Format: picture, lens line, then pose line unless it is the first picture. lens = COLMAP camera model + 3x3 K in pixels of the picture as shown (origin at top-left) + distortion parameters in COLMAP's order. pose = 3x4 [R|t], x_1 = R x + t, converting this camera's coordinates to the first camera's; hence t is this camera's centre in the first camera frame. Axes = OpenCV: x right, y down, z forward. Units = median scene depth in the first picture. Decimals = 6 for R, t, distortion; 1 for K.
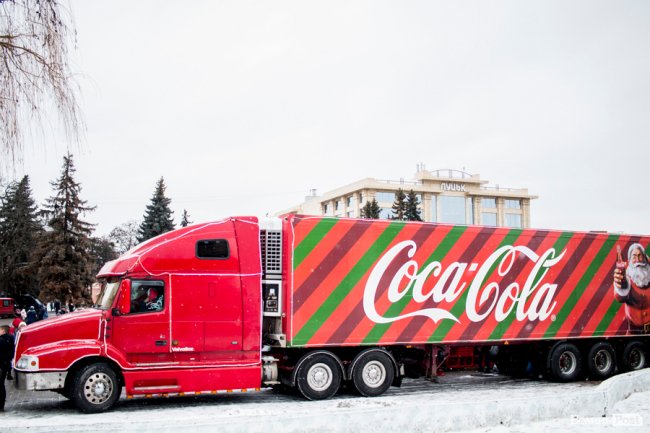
lens RADIAL K [[713.9, 0, 334.5], [0, 713.9, 230.2], [0, 0, 1]] dist [-0.083321, 0.000000]
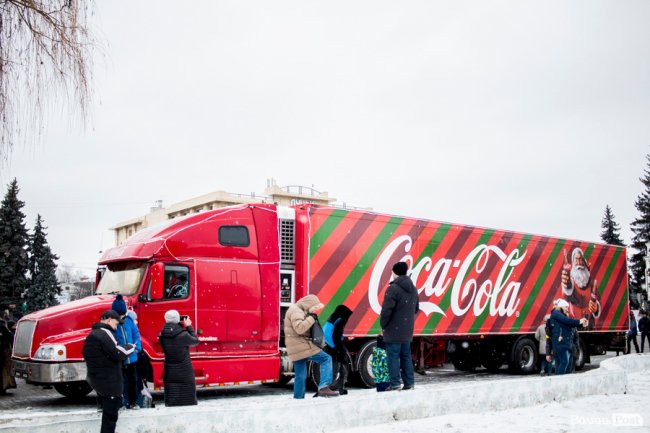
lens RADIAL K [[713.9, 0, 333.0], [0, 713.9, 237.9], [0, 0, 1]] dist [-0.083321, 0.000000]
pose [[0.971202, 0.028998, 0.236485, -0.235886], [-0.025682, 0.999524, -0.017092, 0.037604], [-0.236868, 0.010526, 0.971485, 0.027006]]
